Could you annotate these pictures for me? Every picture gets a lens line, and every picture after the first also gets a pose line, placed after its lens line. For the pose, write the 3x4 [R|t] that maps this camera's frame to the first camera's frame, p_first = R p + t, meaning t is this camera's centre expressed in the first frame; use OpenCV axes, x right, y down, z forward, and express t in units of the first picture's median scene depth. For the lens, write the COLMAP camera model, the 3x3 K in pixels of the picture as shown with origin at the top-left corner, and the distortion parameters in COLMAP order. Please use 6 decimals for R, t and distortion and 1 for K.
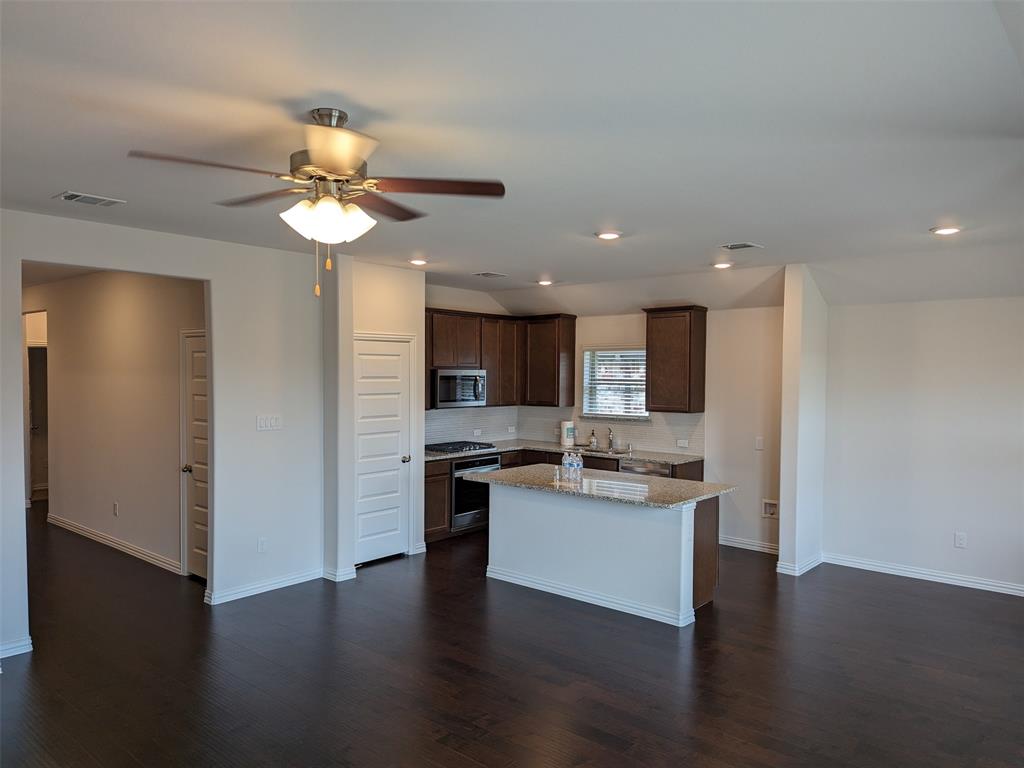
lens RADIAL K [[711.0, 0, 514.7], [0, 711.0, 385.7], [0, 0, 1]] dist [0.003356, -0.001261]
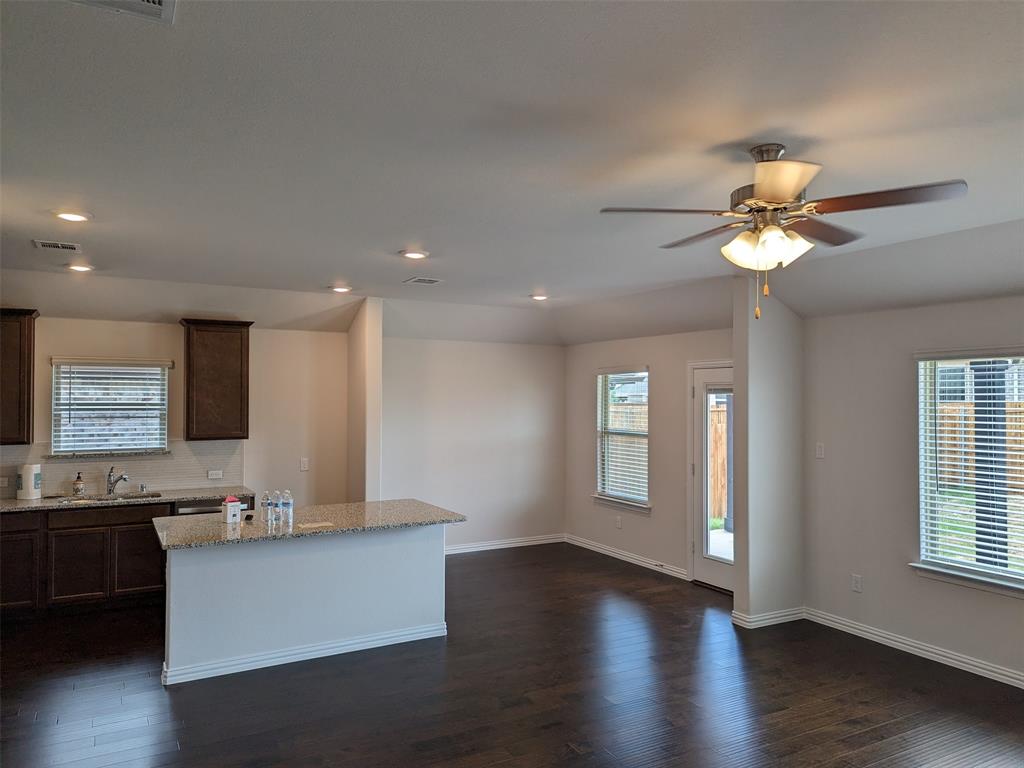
lens RADIAL K [[711.0, 0, 514.0], [0, 711.0, 380.2], [0, 0, 1]] dist [0.003356, -0.001261]
pose [[0.324686, 0.018623, 0.945638, -0.488353], [0.019184, 0.999471, -0.026270, -0.005922], [-0.945627, 0.026671, 0.324157, 0.362682]]
